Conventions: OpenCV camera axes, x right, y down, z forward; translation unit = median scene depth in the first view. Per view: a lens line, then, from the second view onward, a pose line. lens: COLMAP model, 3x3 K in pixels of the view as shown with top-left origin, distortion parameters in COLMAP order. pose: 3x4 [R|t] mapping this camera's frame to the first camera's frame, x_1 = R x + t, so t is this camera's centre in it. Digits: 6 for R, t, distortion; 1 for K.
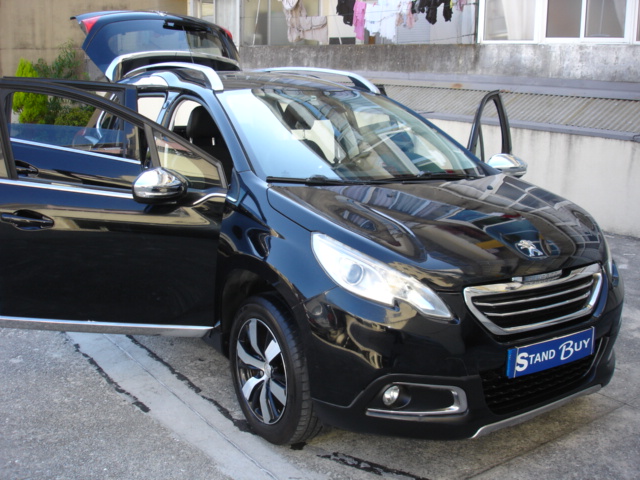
lens RADIAL K [[725.5, 0, 320.0], [0, 725.5, 240.0], [0, 0, 1]] dist [-0.112451, -0.023872]
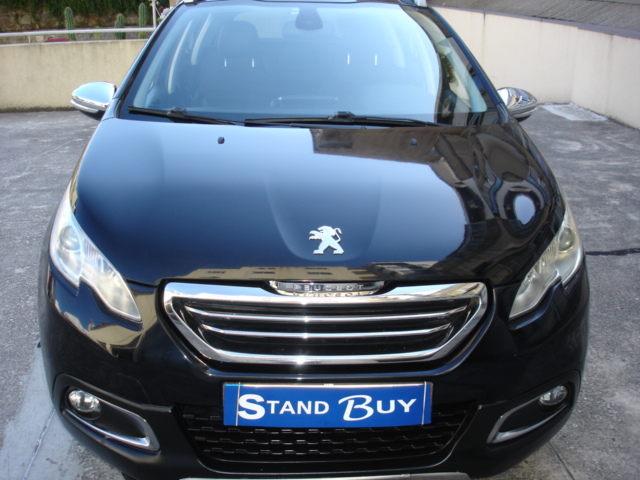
lens RADIAL K [[725.5, 0, 320.0], [0, 725.5, 240.0], [0, 0, 1]] dist [-0.112451, -0.023872]
pose [[0.837693, 0.141261, -0.527556, 0.579144], [-0.087974, 0.988258, 0.124929, -0.064094], [0.539009, -0.058241, 0.840284, 0.413047]]
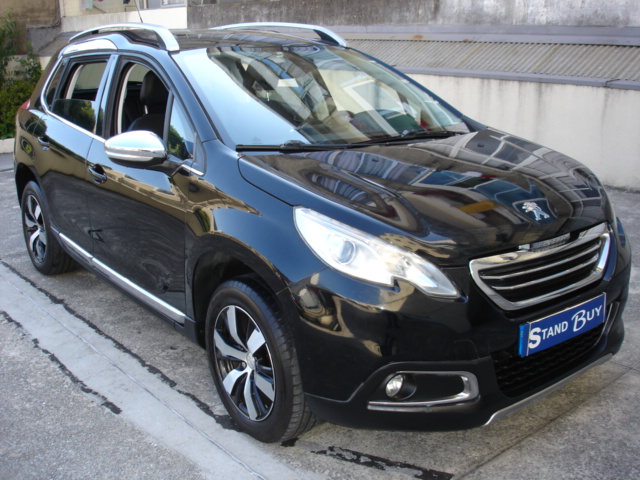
lens RADIAL K [[725.5, 0, 320.0], [0, 725.5, 240.0], [0, 0, 1]] dist [-0.112451, -0.023872]
pose [[0.996862, -0.056638, 0.055307, -0.026961], [0.053472, 0.996934, 0.057134, -0.016825], [-0.058373, -0.053998, 0.996833, 0.104642]]
